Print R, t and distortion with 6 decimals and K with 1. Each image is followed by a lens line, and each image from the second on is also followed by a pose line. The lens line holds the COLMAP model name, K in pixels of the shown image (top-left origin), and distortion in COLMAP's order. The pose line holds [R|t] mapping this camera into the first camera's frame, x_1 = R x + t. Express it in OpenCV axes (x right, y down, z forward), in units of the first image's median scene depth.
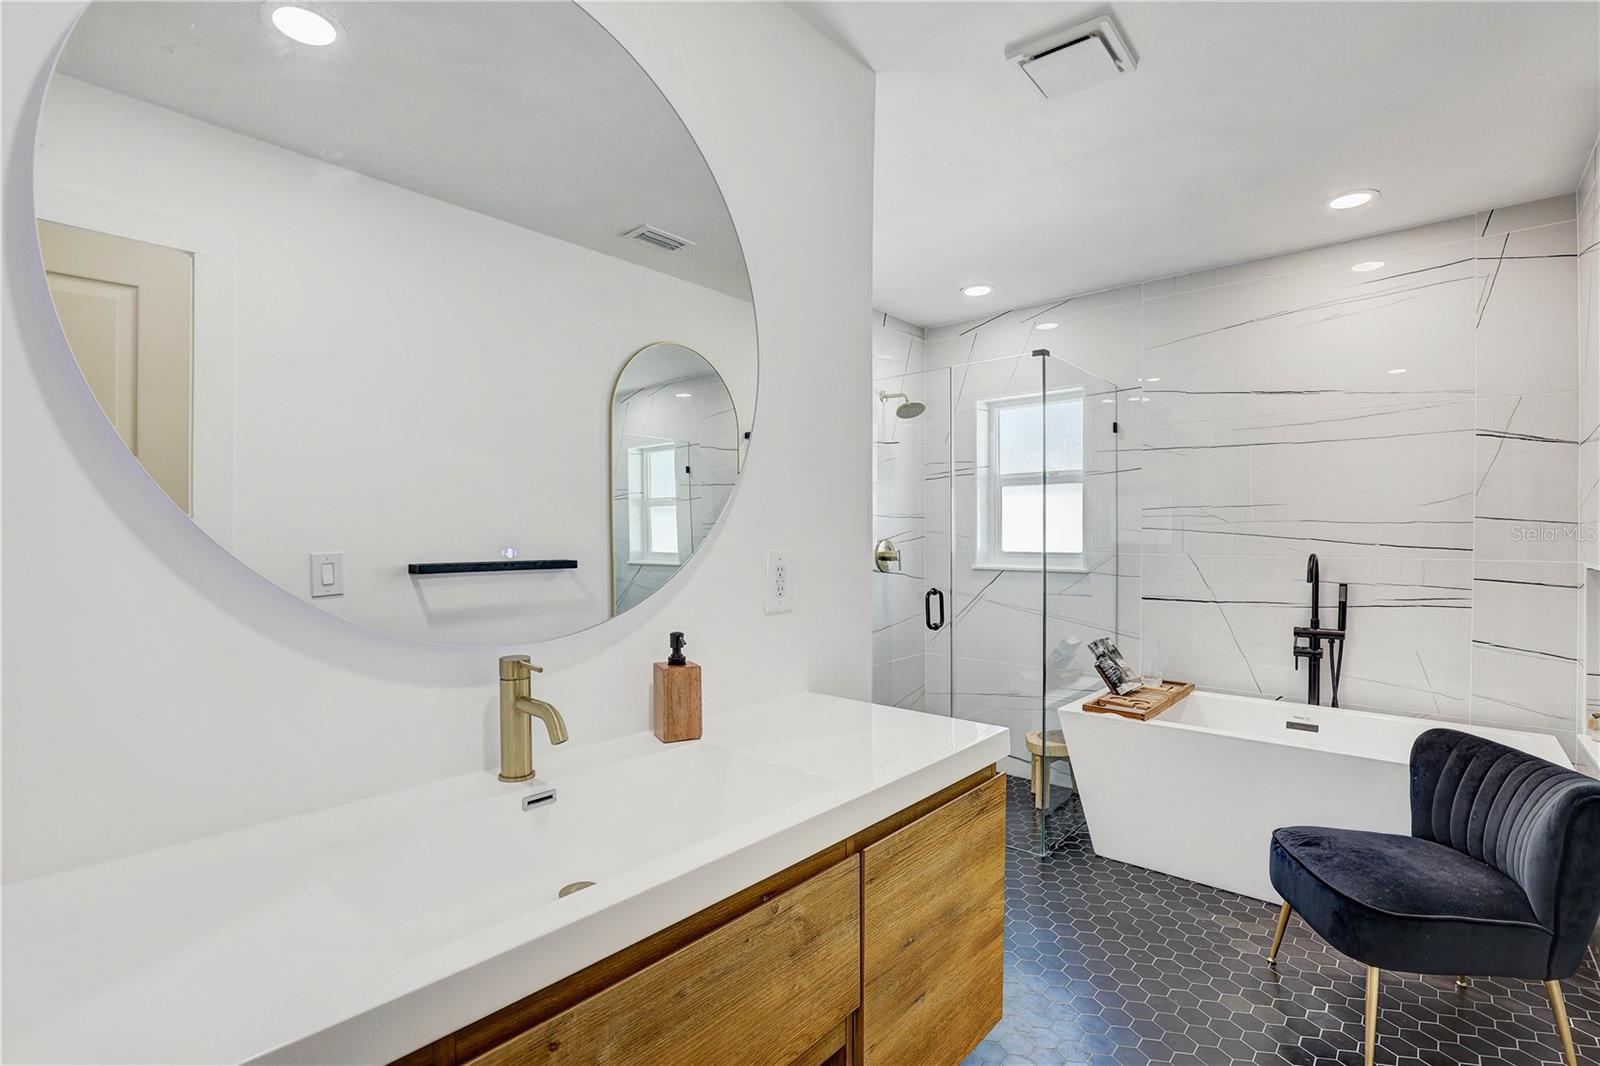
lens RADIAL K [[731.4, 0, 824.9], [0, 731.4, 540.2], [0, 0, 1]] dist [-0.020690, 0.008362]
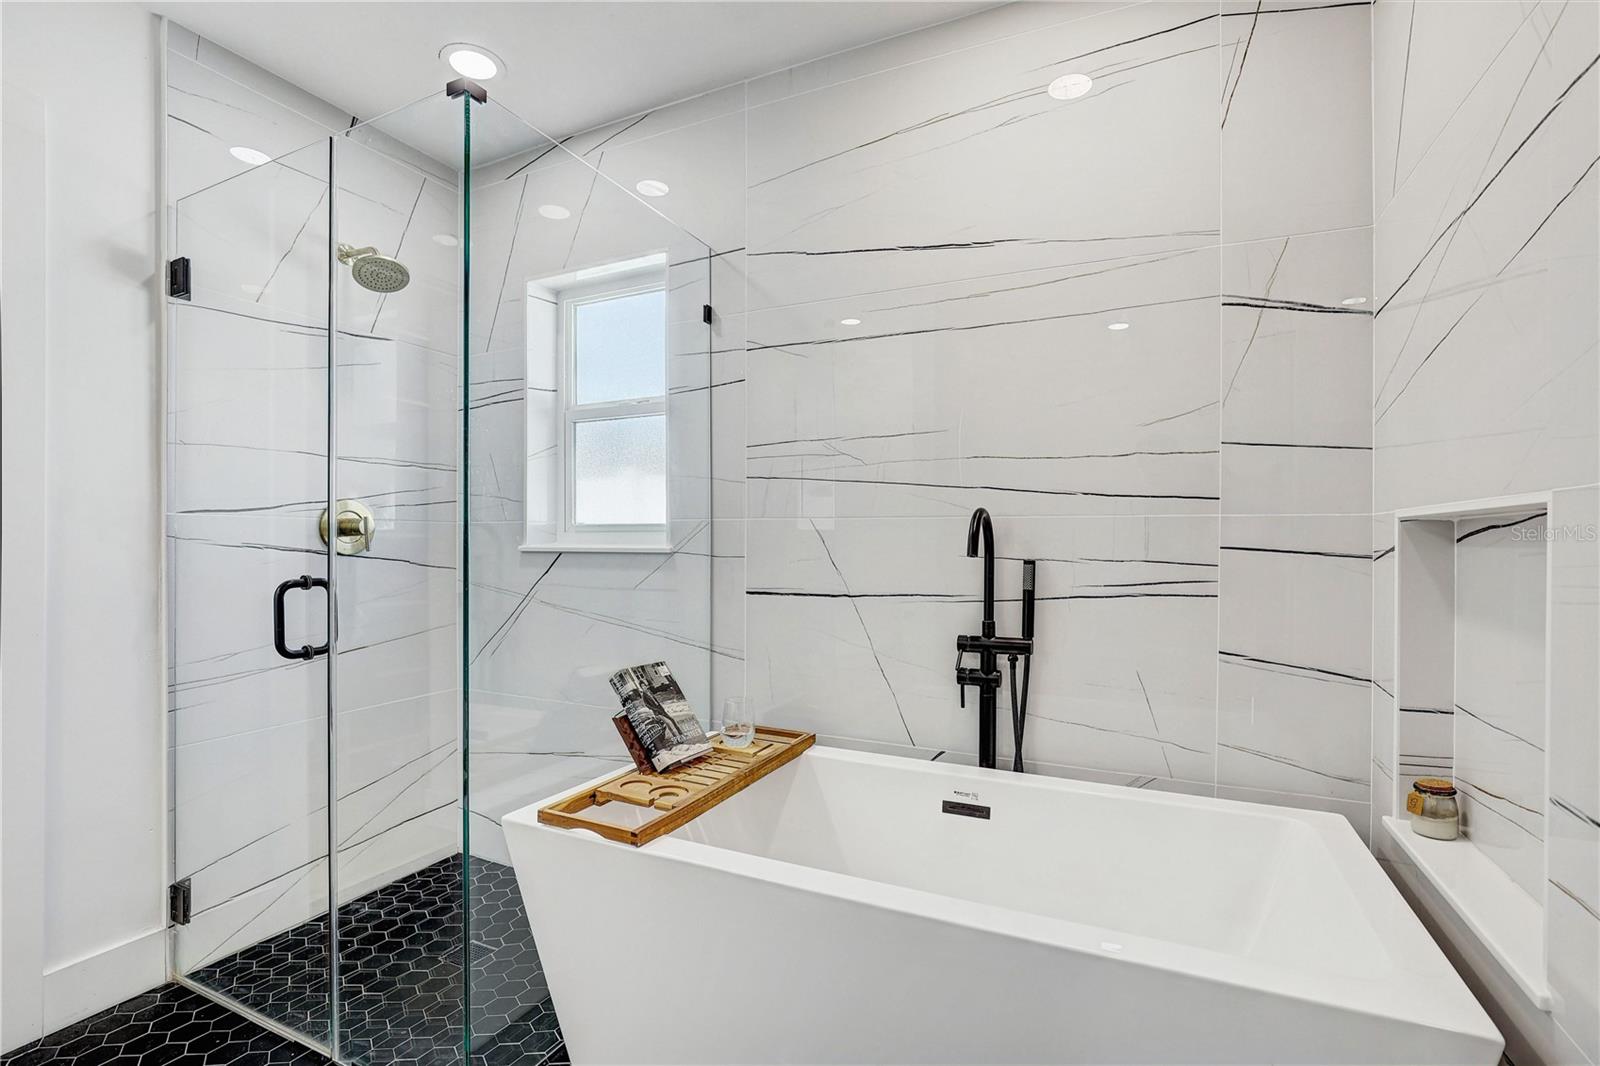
lens RADIAL K [[731.4, 0, 792.4], [0, 731.4, 542.0], [0, 0, 1]] dist [-0.020690, 0.008362]
pose [[0.970417, 0.001070, 0.241432, 0.409922], [0.000448, 0.999980, -0.006234, 0.052187], [-0.241434, 0.006158, 0.970398, 0.502489]]
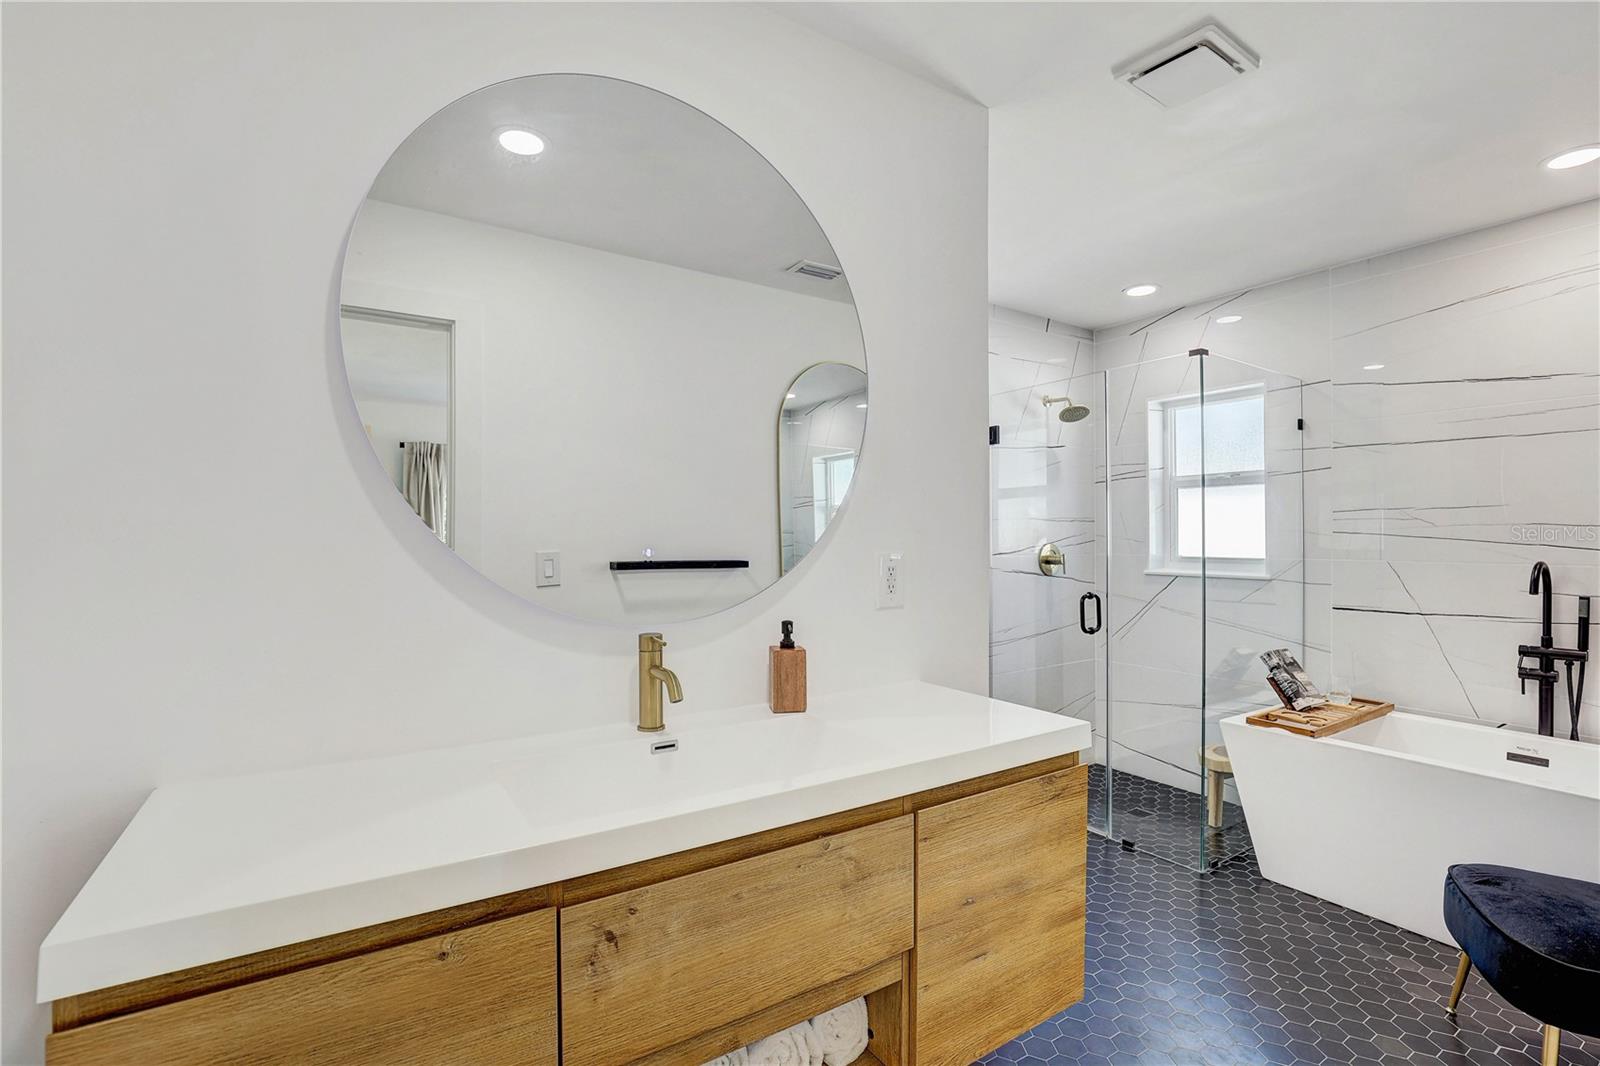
lens RADIAL K [[731.4, 0, 840.2], [0, 731.4, 533.2], [0, 0, 1]] dist [-0.020690, 0.008362]
pose [[0.967036, 0.000796, -0.254640, 0.084756], [-0.004517, 0.999891, -0.014028, 0.000781], [0.254601, 0.014716, 0.966934, -0.056894]]
